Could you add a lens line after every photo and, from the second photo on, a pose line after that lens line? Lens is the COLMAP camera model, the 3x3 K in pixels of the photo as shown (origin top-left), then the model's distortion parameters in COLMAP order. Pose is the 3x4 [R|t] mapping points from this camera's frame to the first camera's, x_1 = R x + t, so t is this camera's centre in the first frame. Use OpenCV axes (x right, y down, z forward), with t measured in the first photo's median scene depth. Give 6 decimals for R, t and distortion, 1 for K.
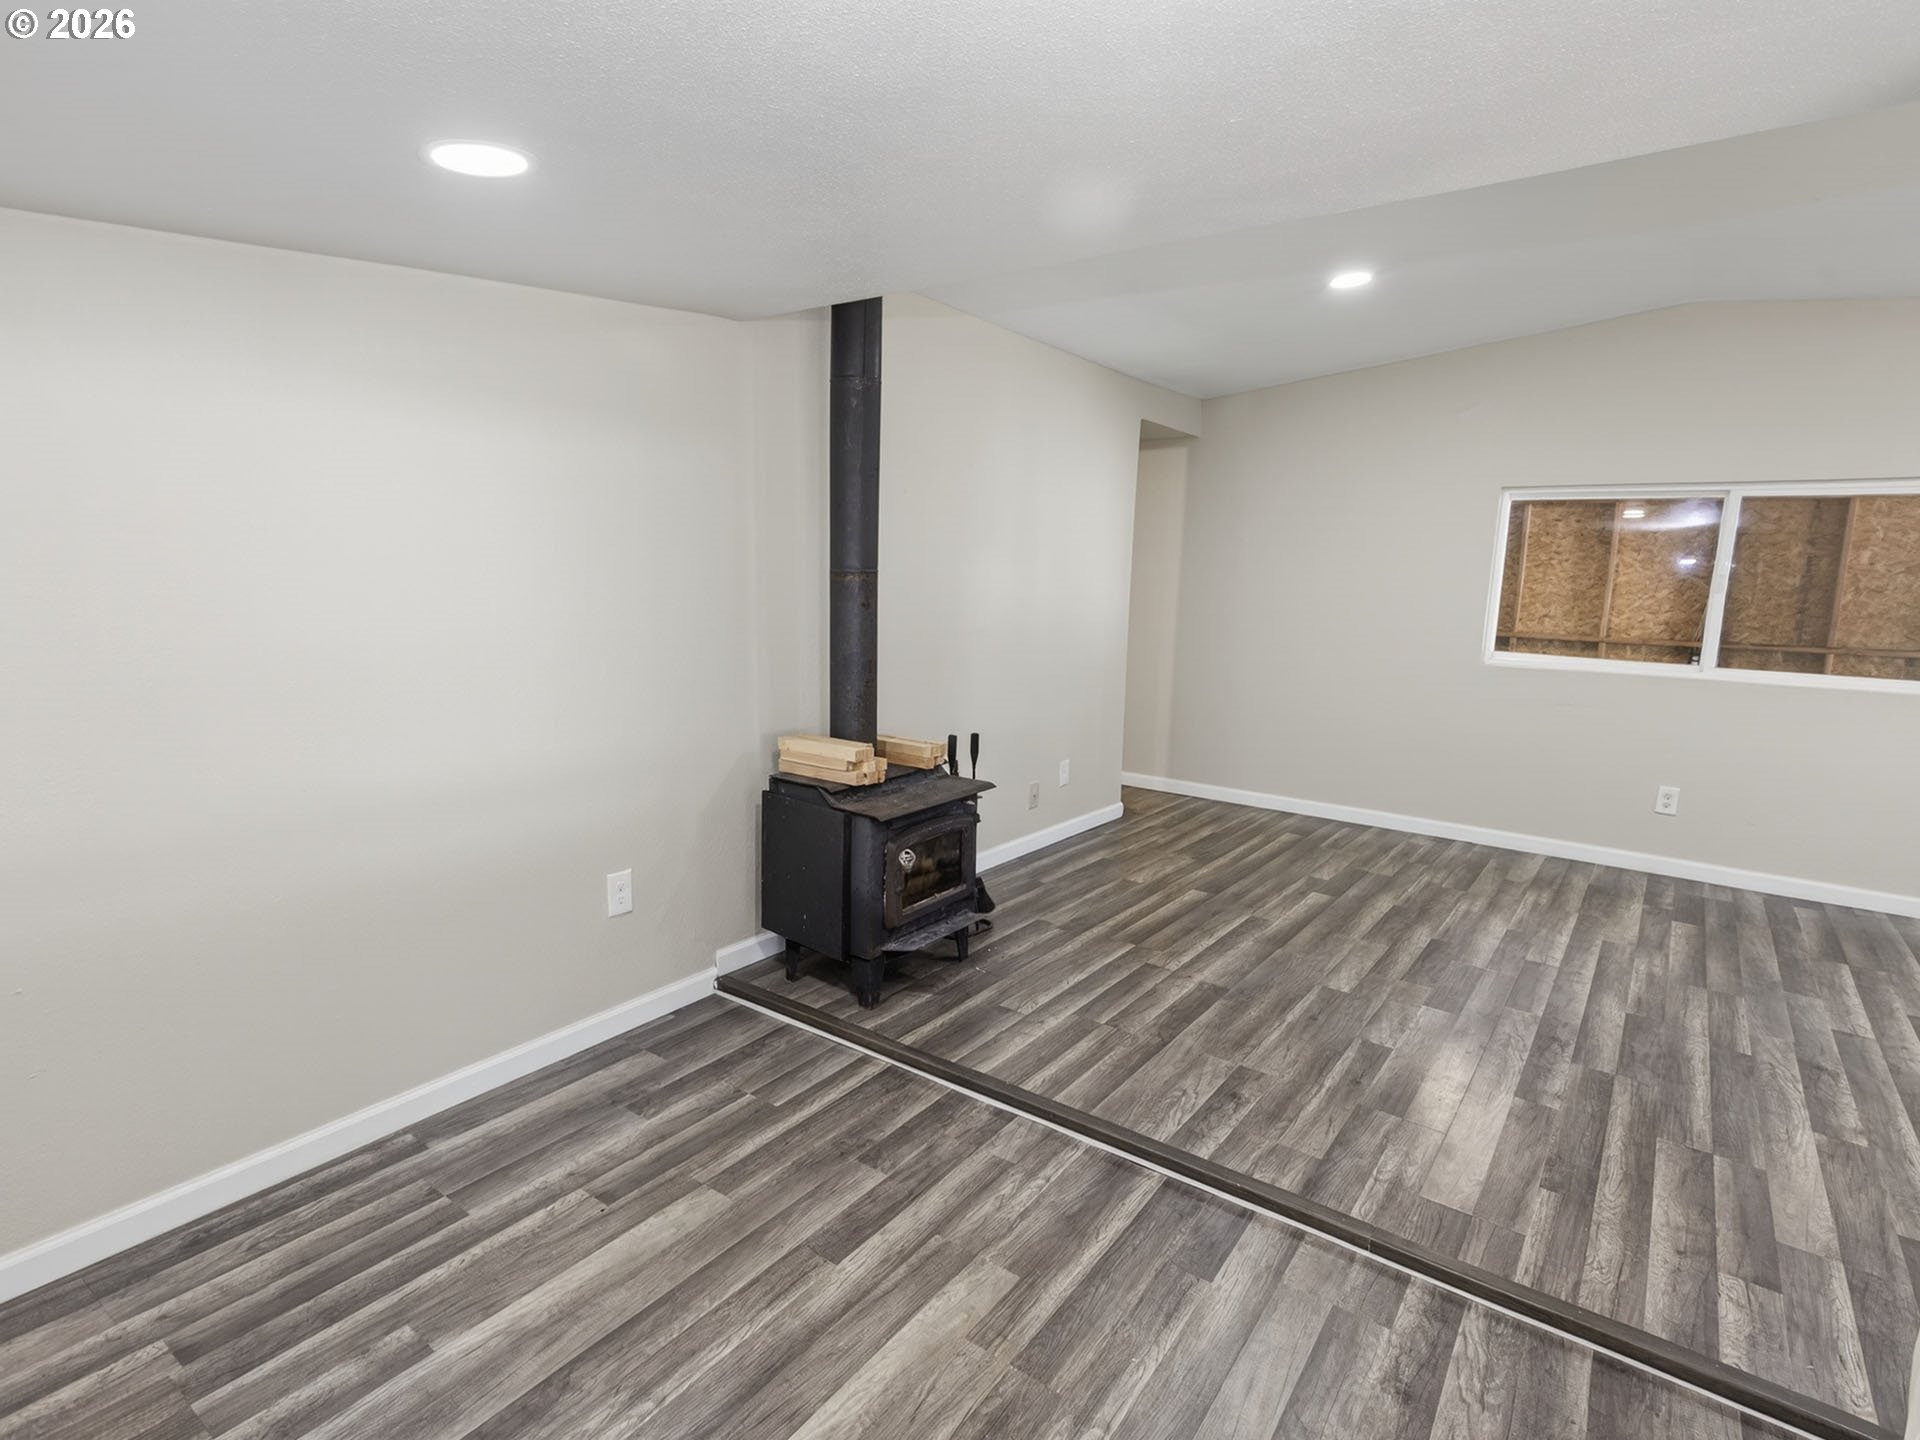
lens RADIAL K [[979.9, 0, 953.2], [0, 979.9, 722.9], [0, 0, 1]] dist [-0.001815, 0.000474]
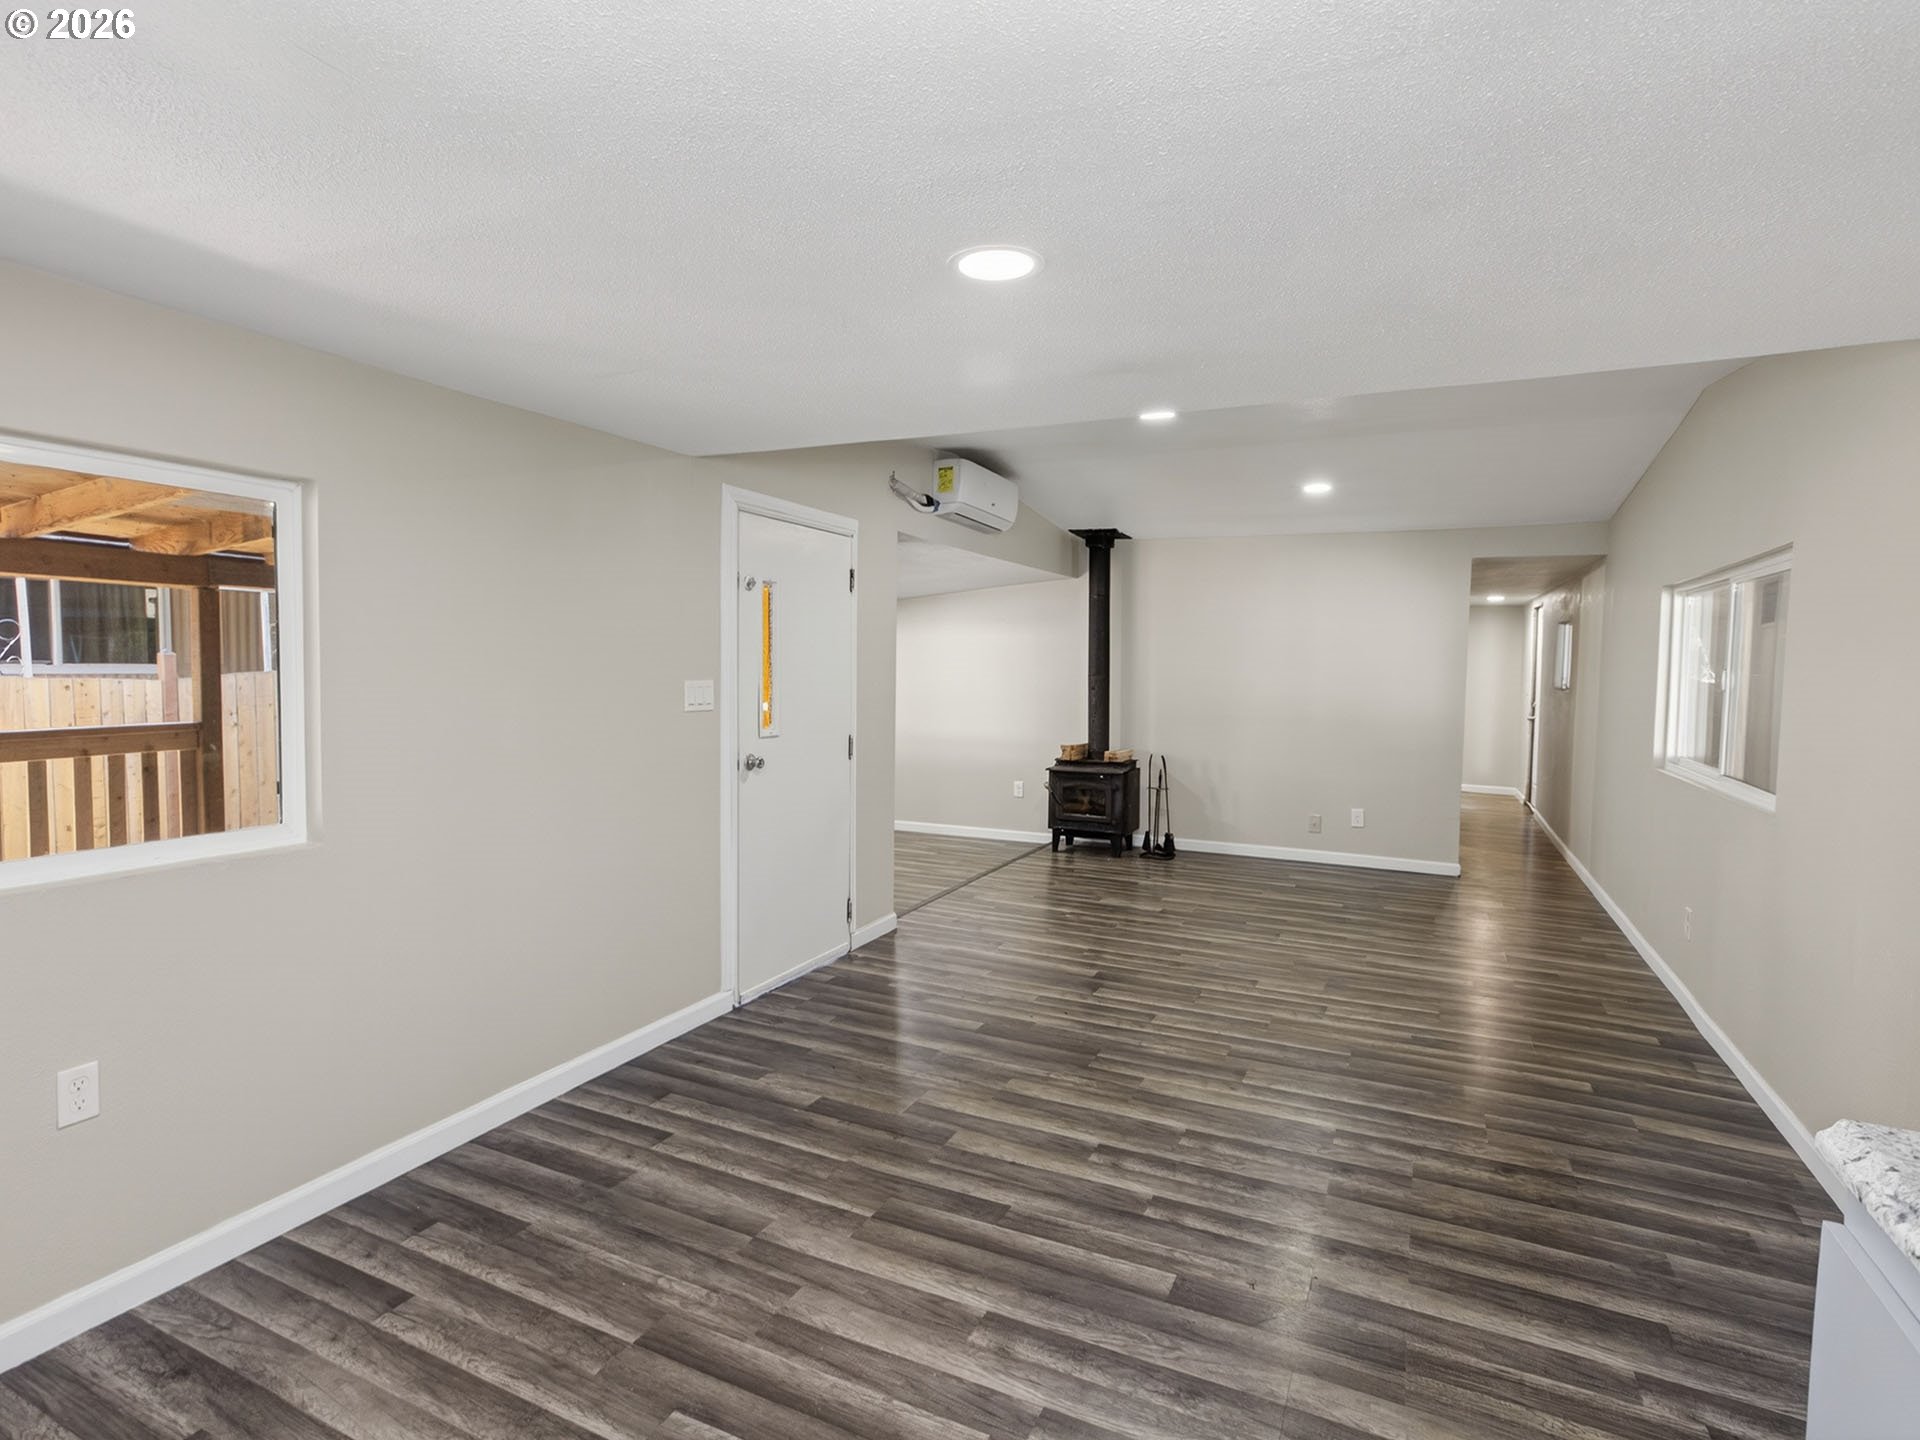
lens RADIAL K [[979.9, 0, 953.2], [0, 979.9, 722.9], [0, 0, 1]] dist [-0.001815, 0.000474]
pose [[0.190928, 0.034808, -0.980987, 2.290345], [-0.161227, 0.986911, 0.003639, 0.007892], [0.968273, 0.157466, 0.194041, 0.242036]]
